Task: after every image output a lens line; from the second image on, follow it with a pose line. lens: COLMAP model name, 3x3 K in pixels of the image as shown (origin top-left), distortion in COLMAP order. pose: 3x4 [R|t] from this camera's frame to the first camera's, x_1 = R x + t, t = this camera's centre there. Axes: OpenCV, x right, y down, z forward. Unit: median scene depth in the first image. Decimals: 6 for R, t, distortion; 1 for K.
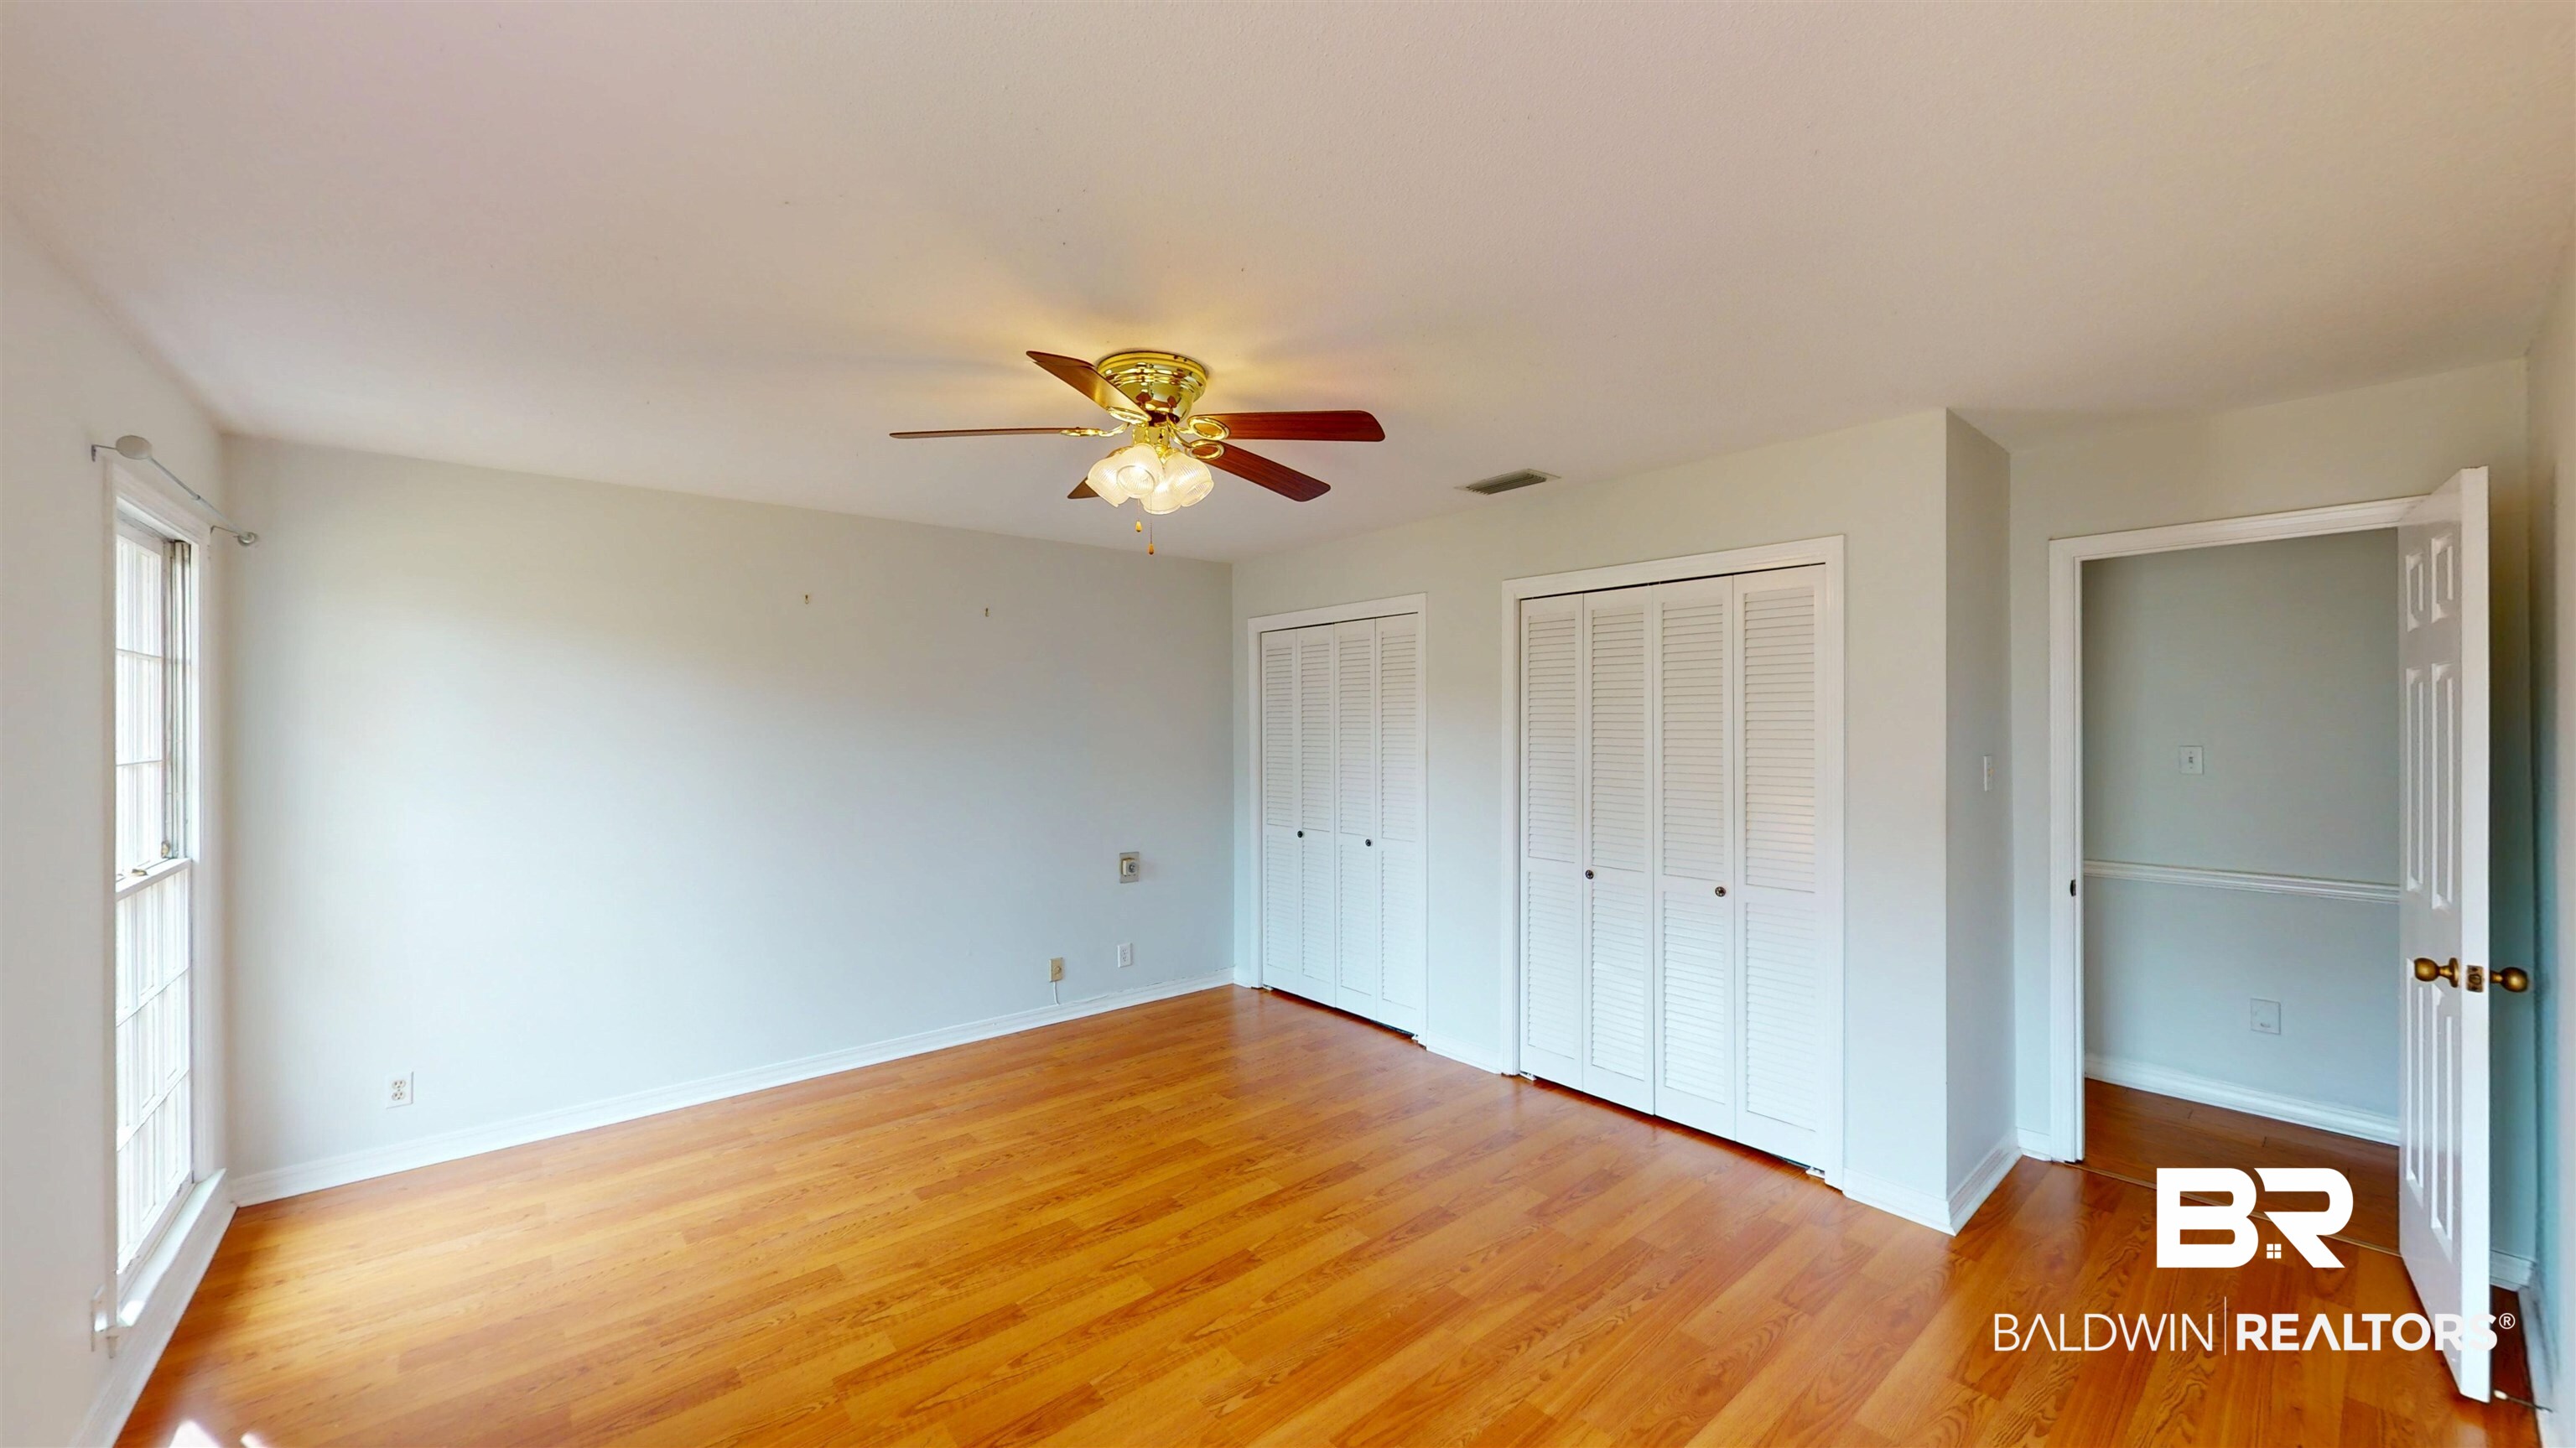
lens RADIAL K [[959.5, 0, 1302.4], [0, 959.5, 723.3], [0, 0, 1]] dist [0.000870, 0.000043]
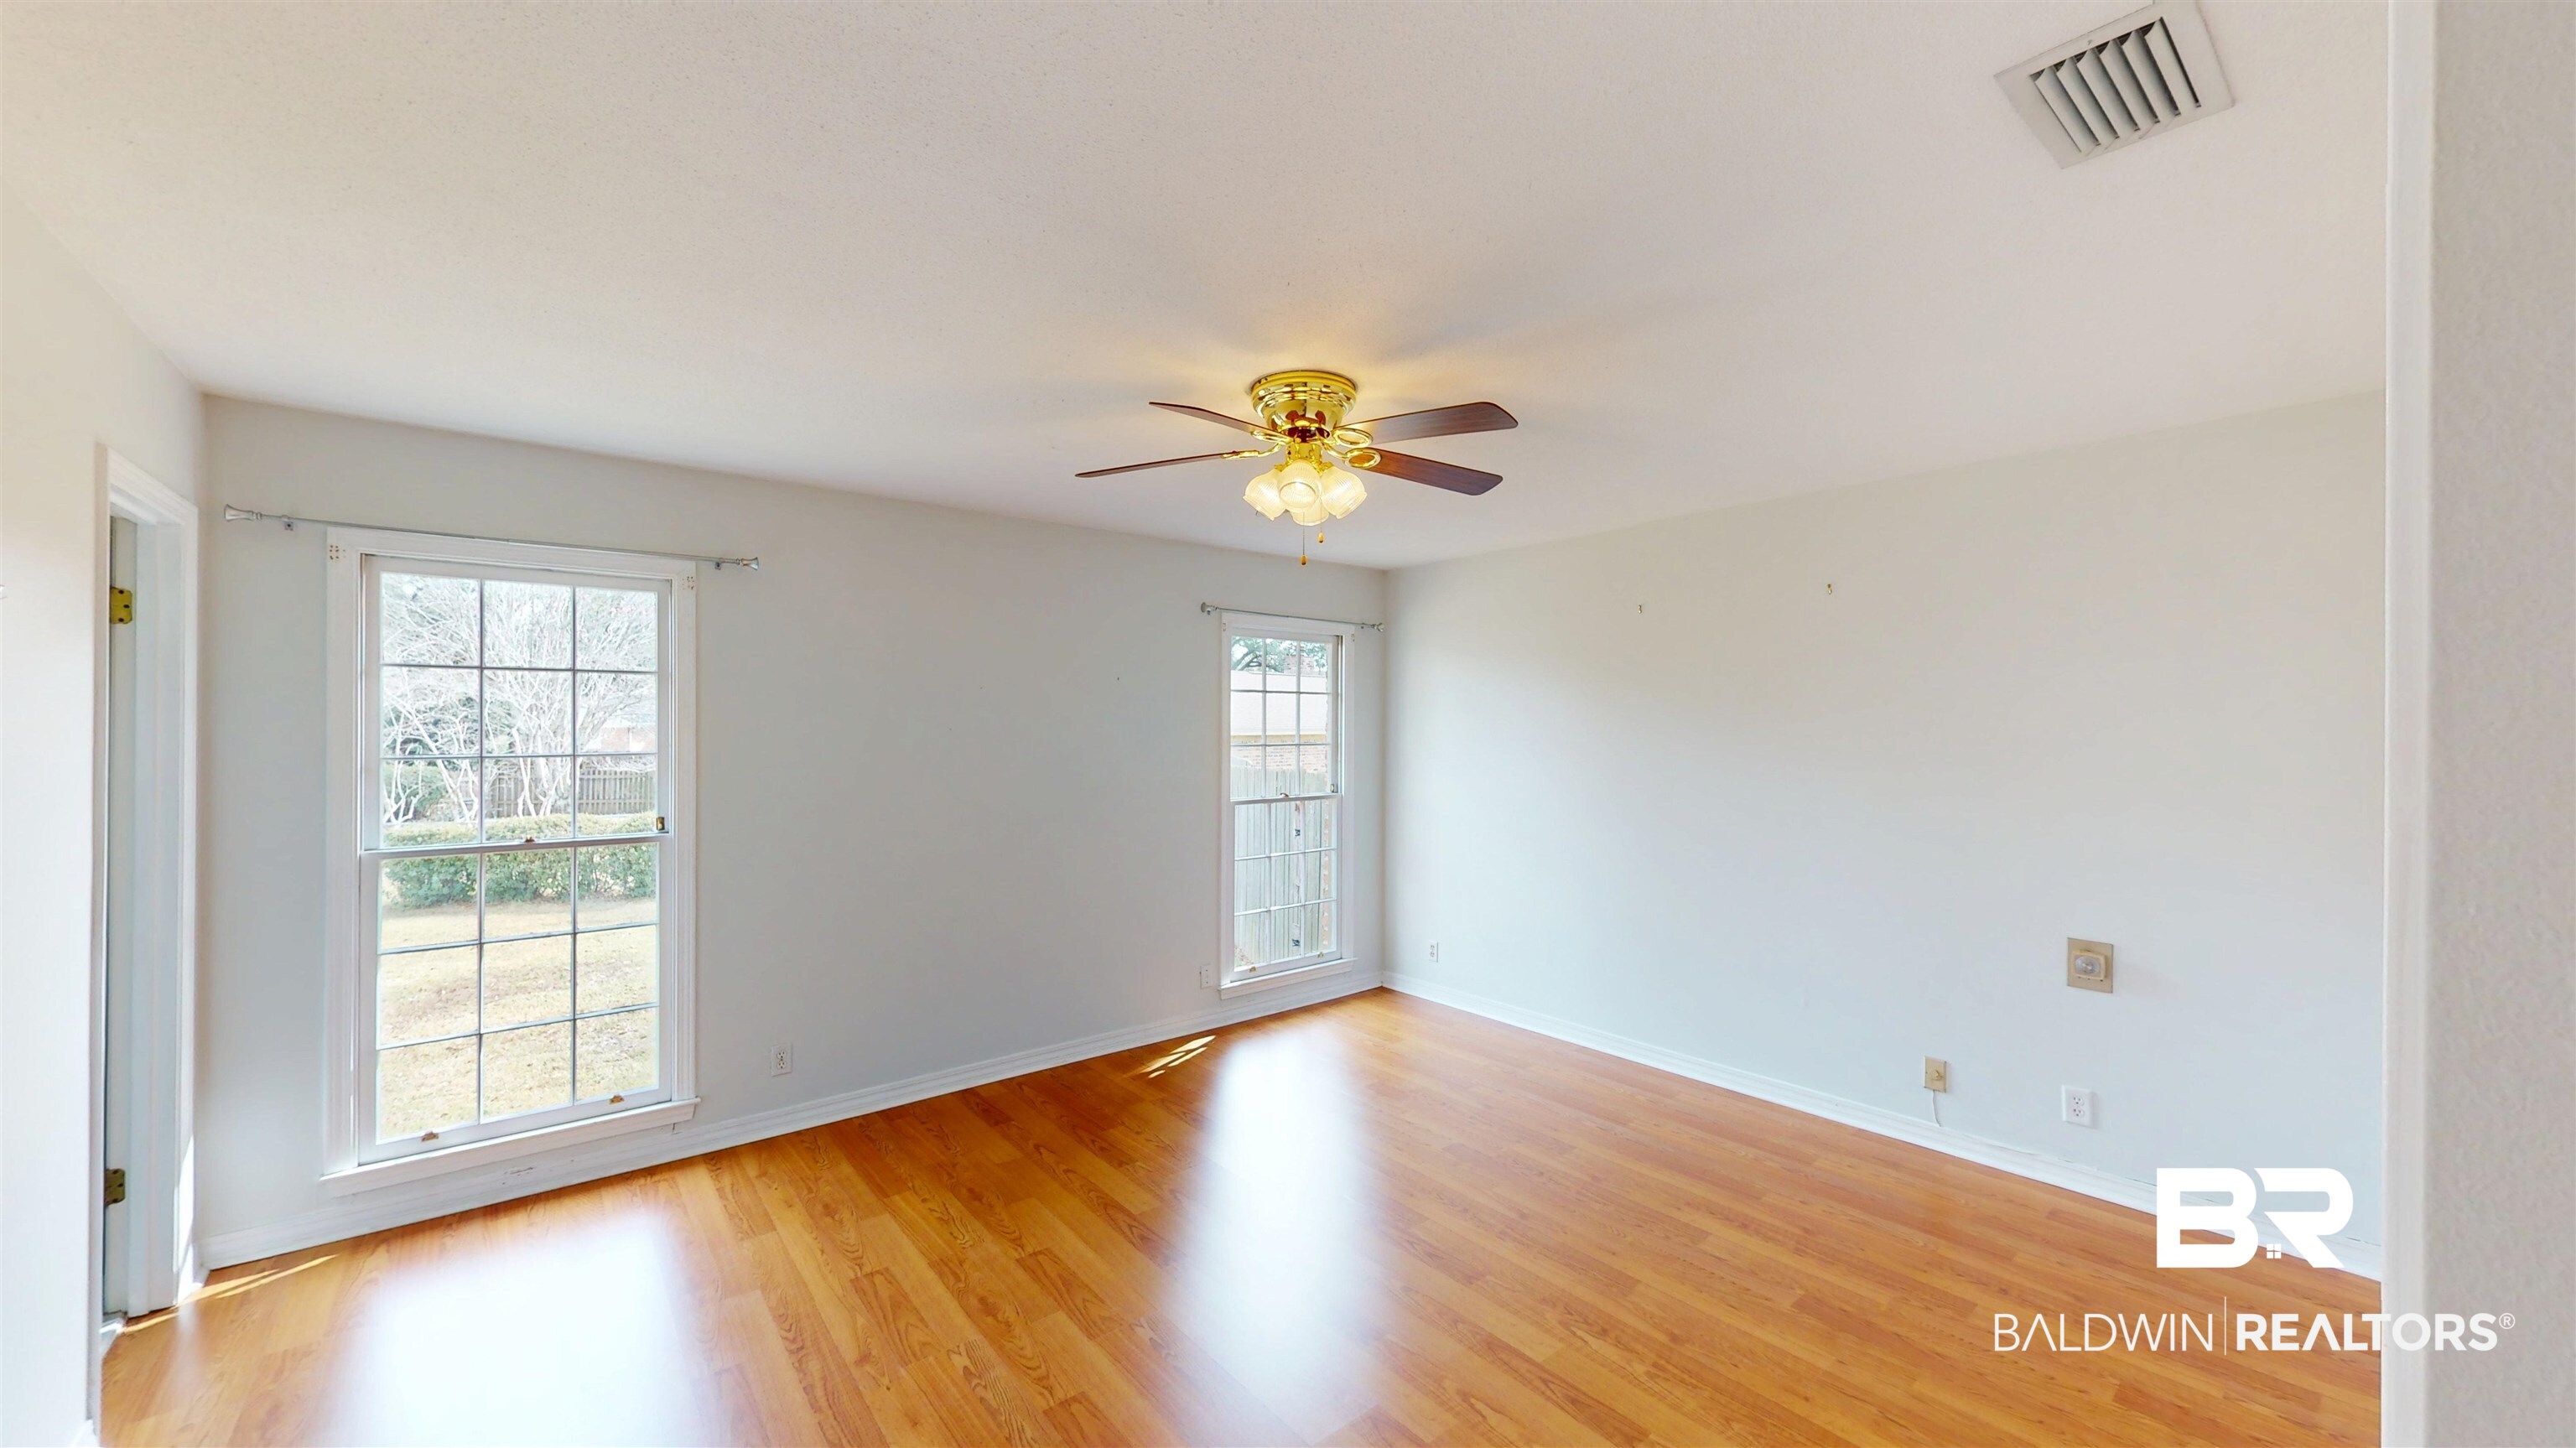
lens RADIAL K [[959.5, 0, 1302.4], [0, 959.5, 723.3], [0, 0, 1]] dist [0.000870, 0.000043]
pose [[-0.006858, 0.007631, -0.999947, 0.586534], [-0.003506, 0.999965, 0.007655, -0.016039], [0.999970, 0.003558, -0.006831, 0.660221]]
